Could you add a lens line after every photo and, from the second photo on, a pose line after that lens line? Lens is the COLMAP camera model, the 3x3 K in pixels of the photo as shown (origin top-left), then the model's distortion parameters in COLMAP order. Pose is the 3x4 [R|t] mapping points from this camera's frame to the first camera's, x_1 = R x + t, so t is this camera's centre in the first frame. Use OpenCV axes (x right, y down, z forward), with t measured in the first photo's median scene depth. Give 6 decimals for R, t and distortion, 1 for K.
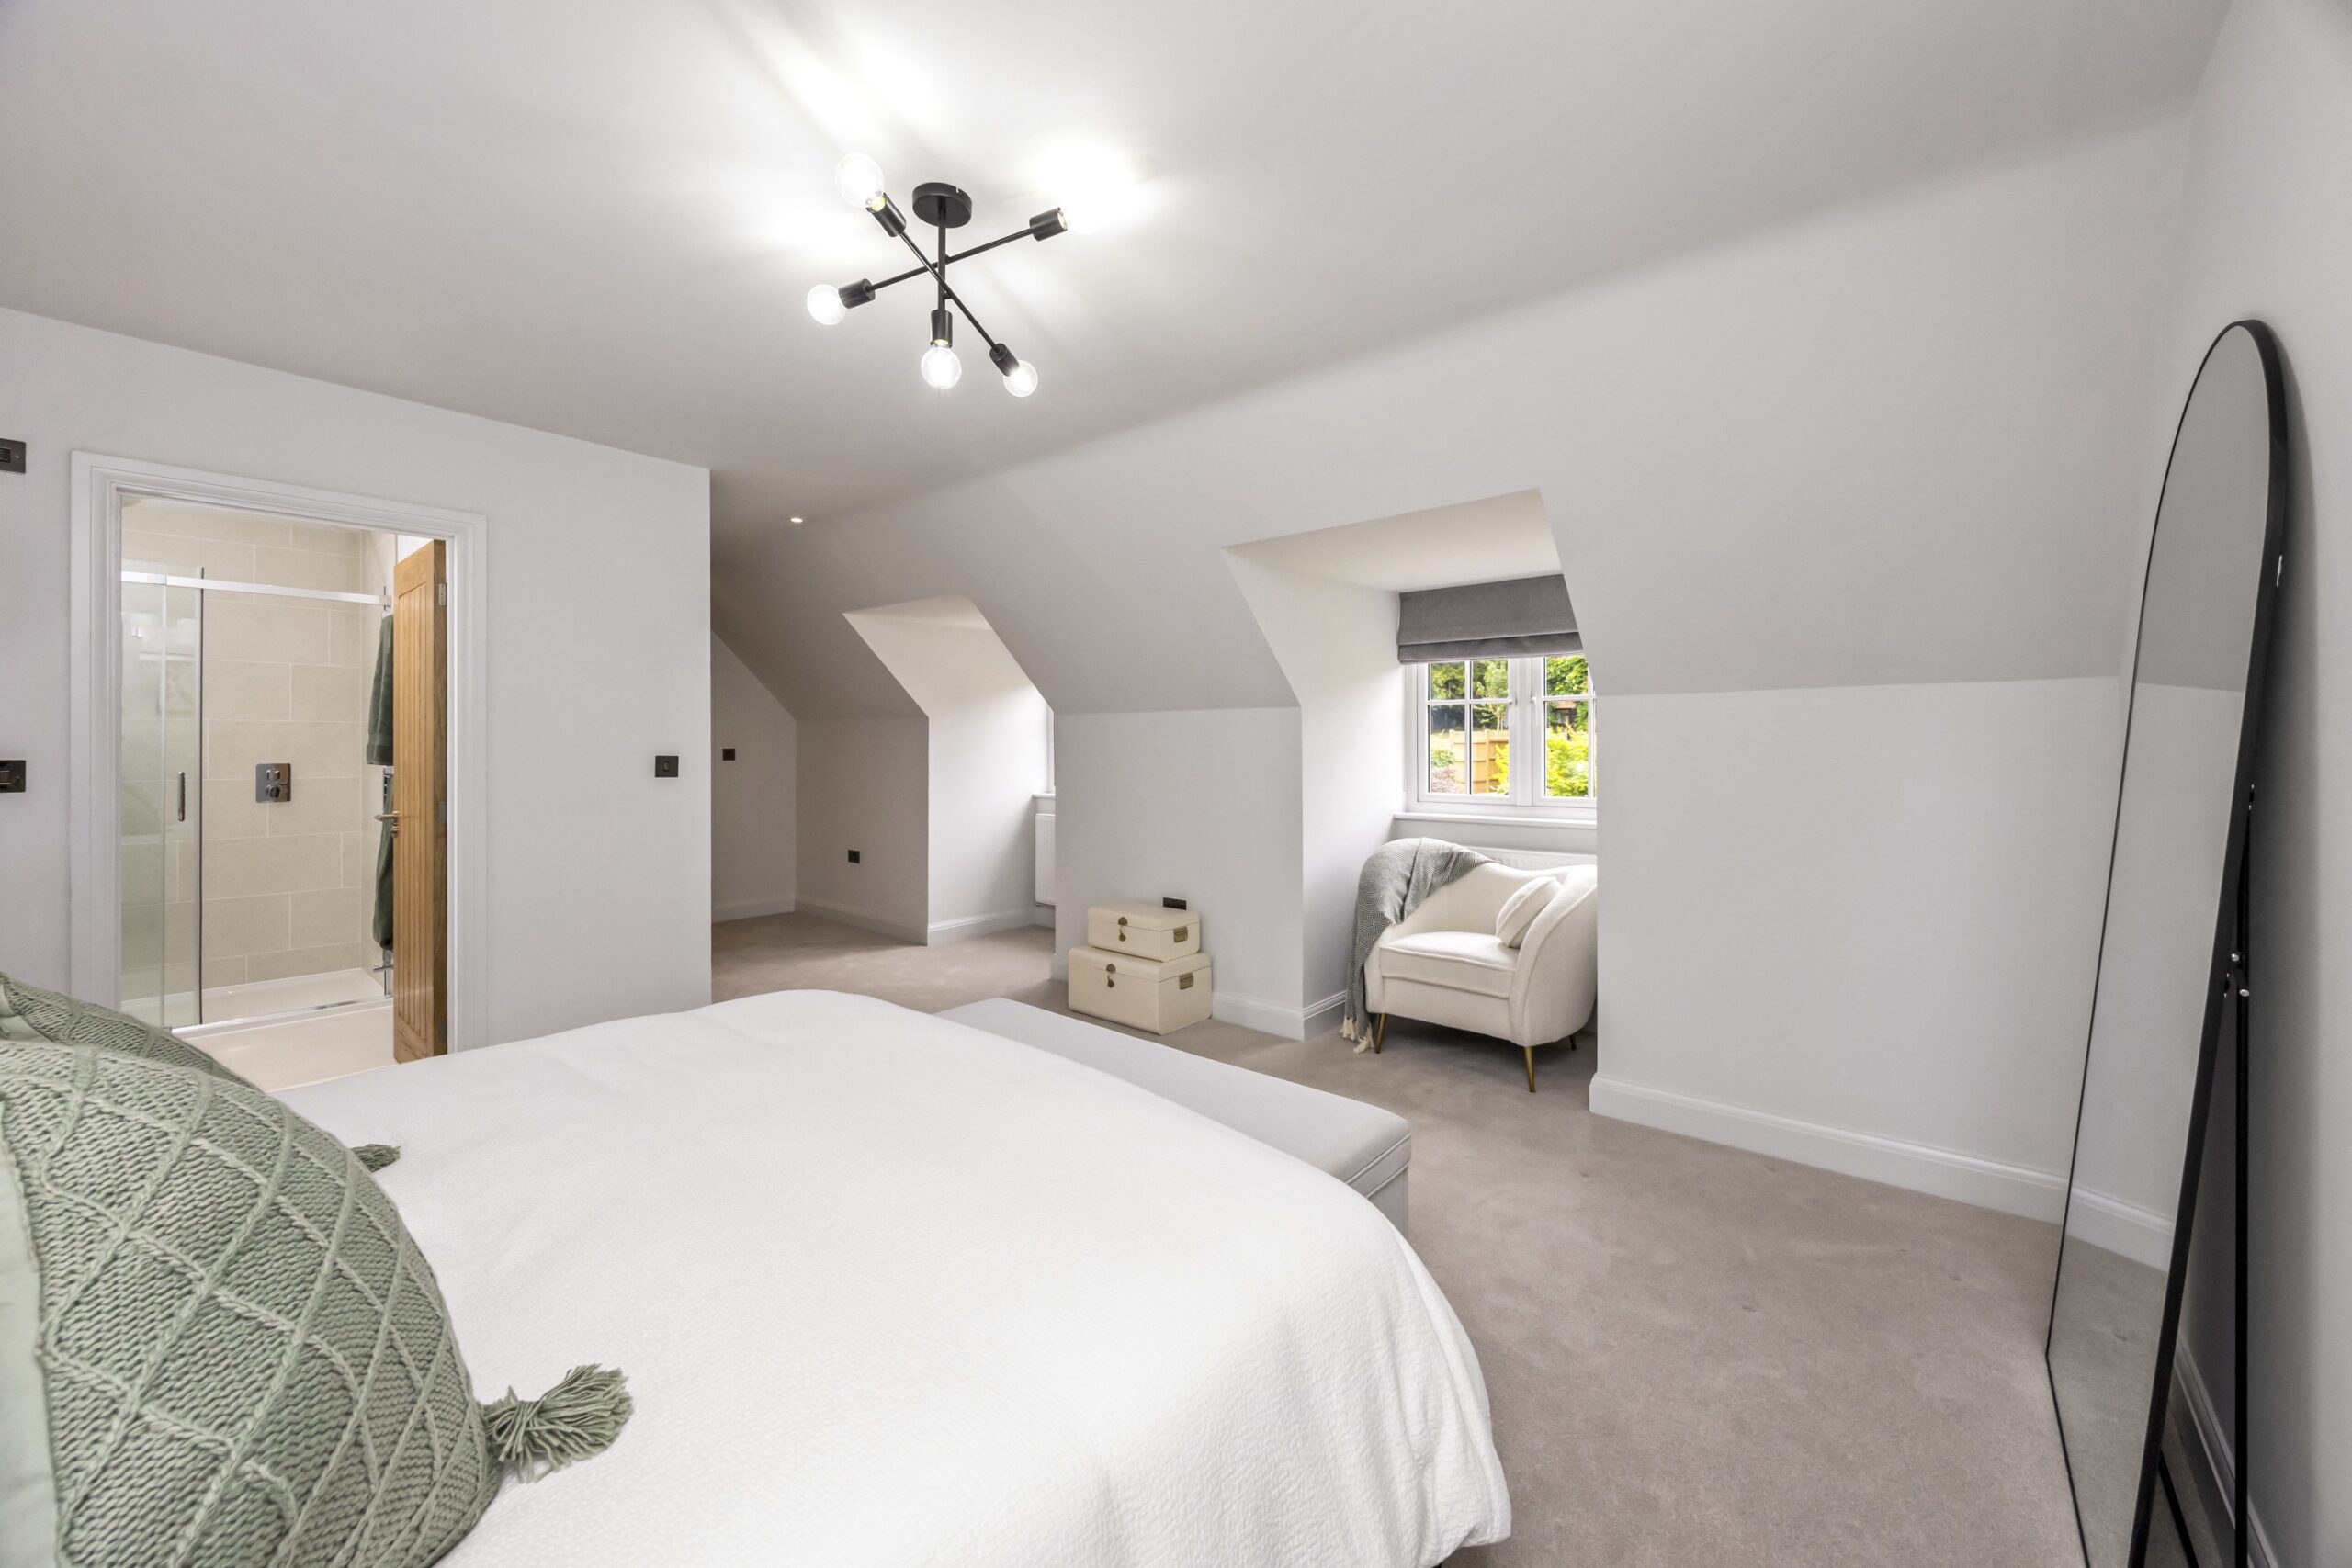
lens RADIAL K [[916.2, 0, 1171.7], [0, 916.2, 765.0], [0, 0, 1]] dist [-0.000578, -0.000070]
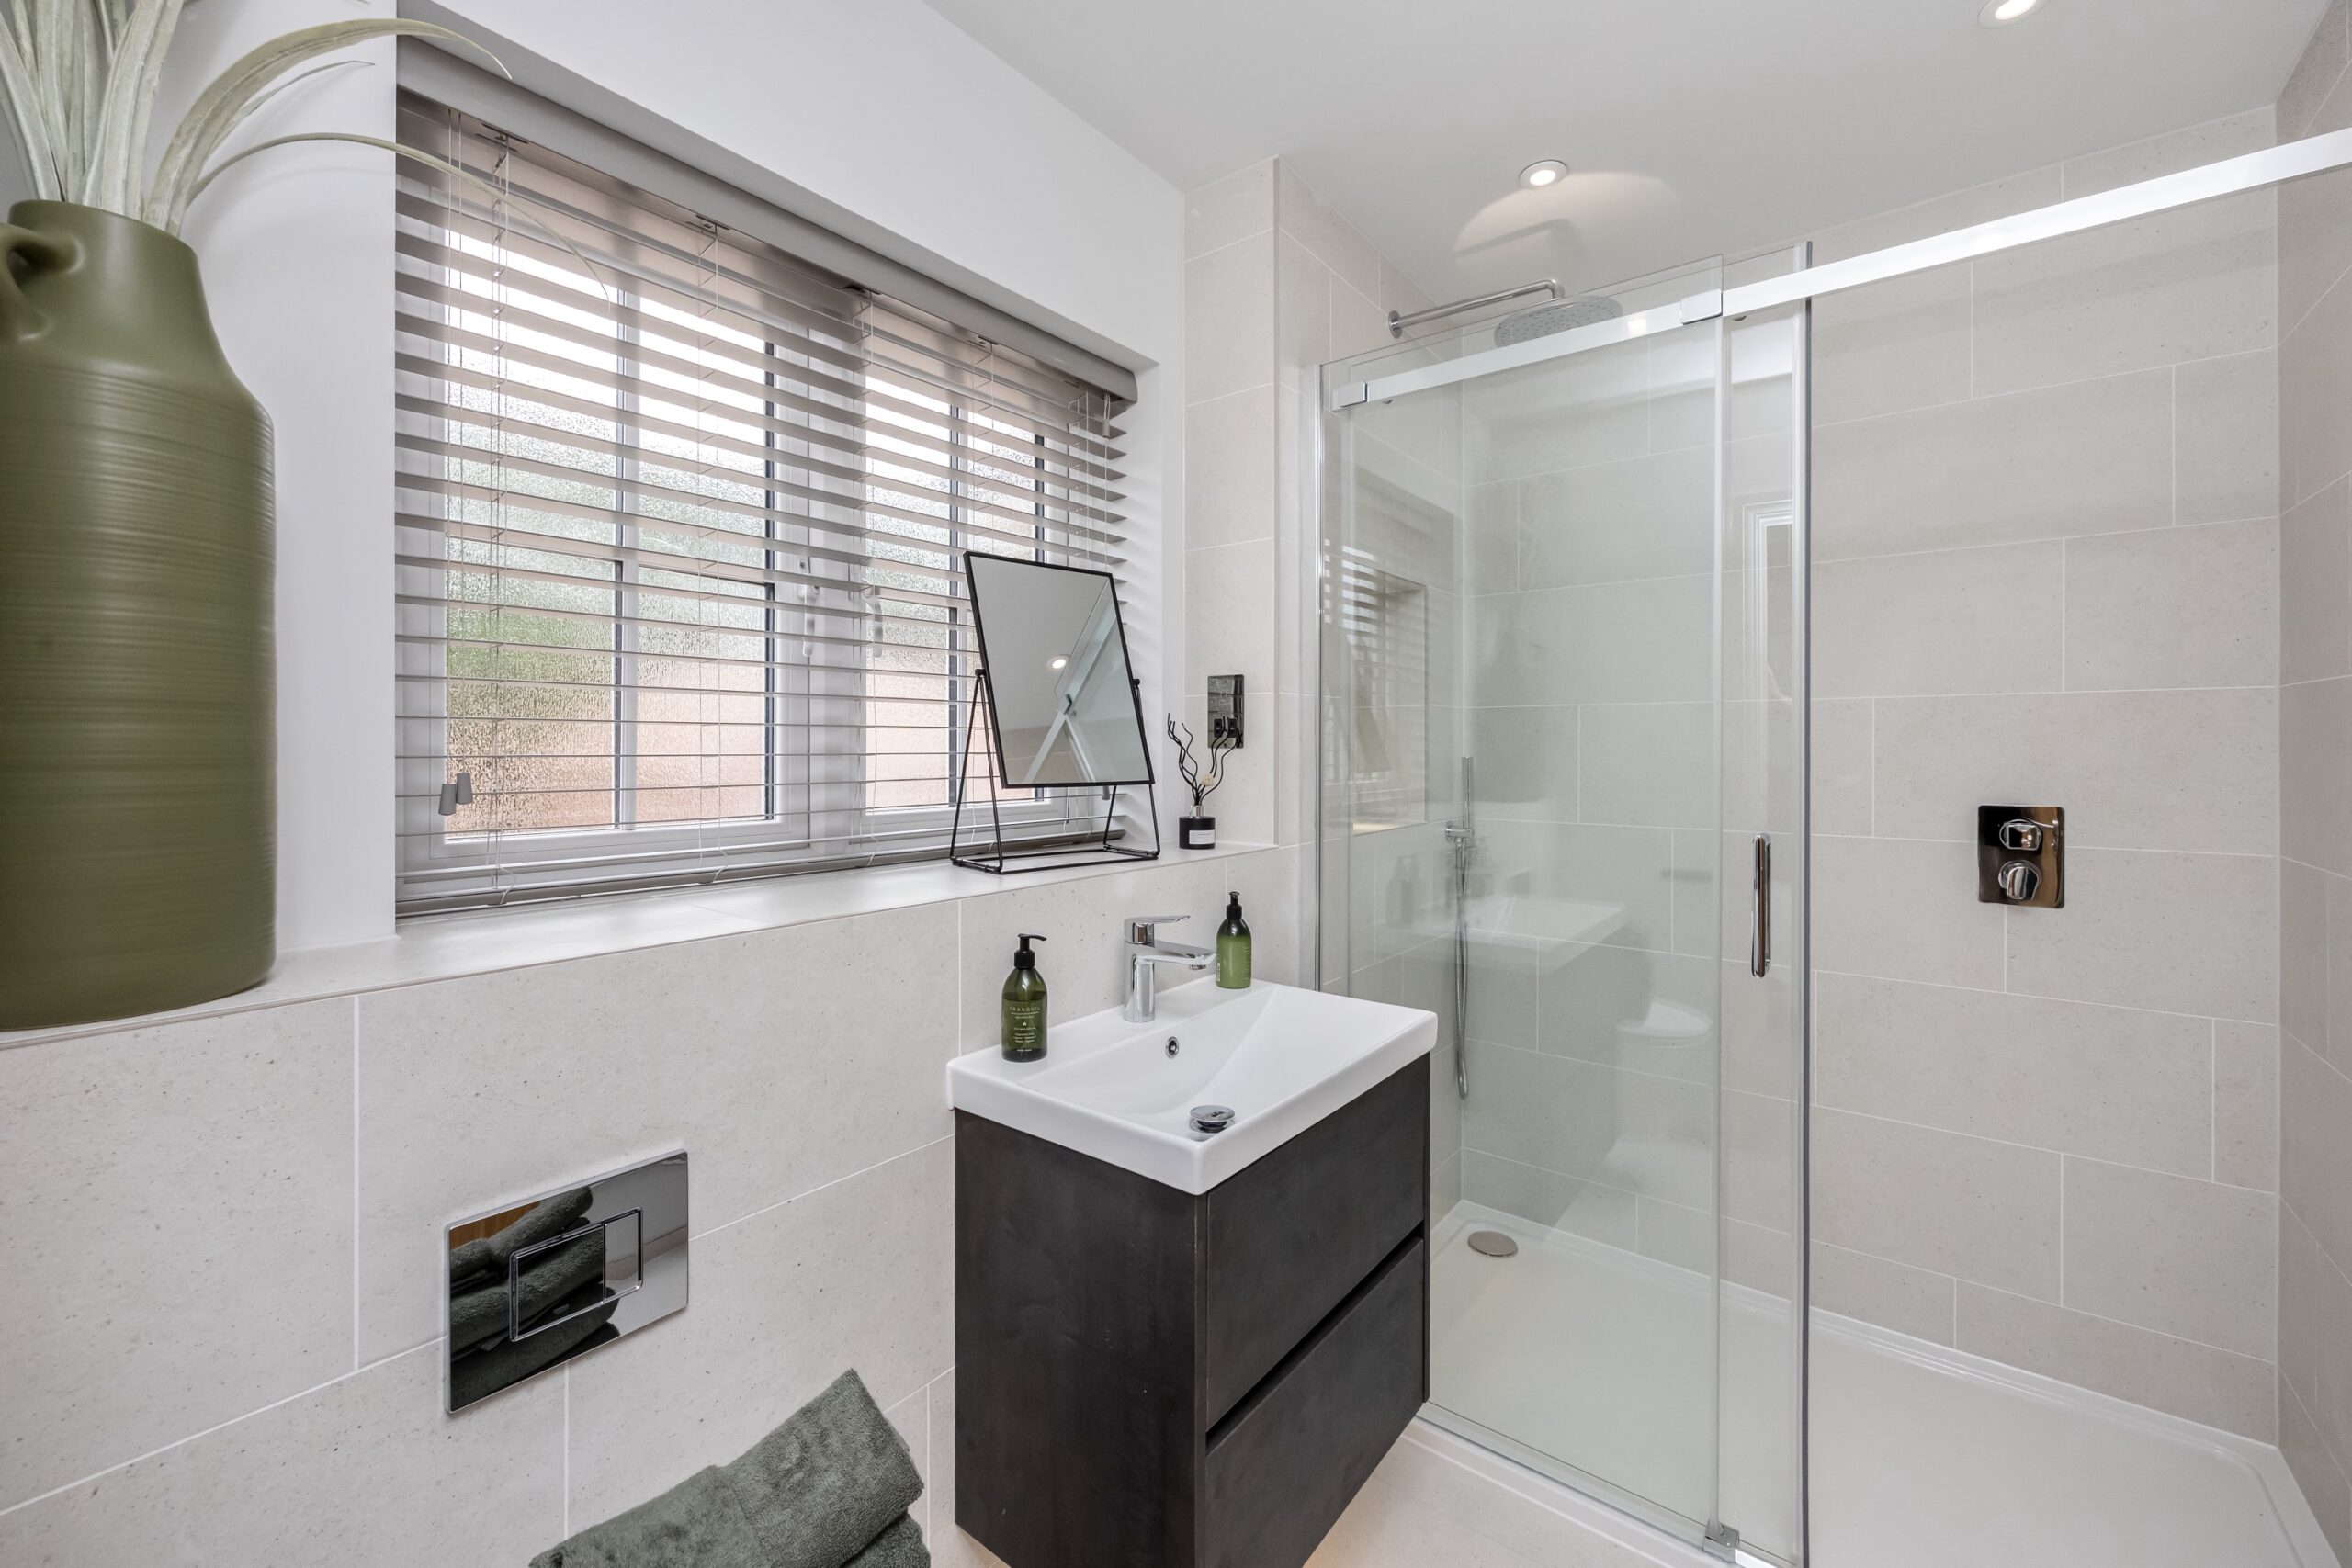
lens RADIAL K [[916.2, 0, 1176.9], [0, 916.2, 769.3], [0, 0, 1]] dist [-0.000578, -0.000070]
pose [[0.040367, -0.002331, -0.999182, -0.680839], [-0.005256, 0.999983, -0.002545, -0.014251], [0.999171, 0.005354, 0.040354, 0.703023]]
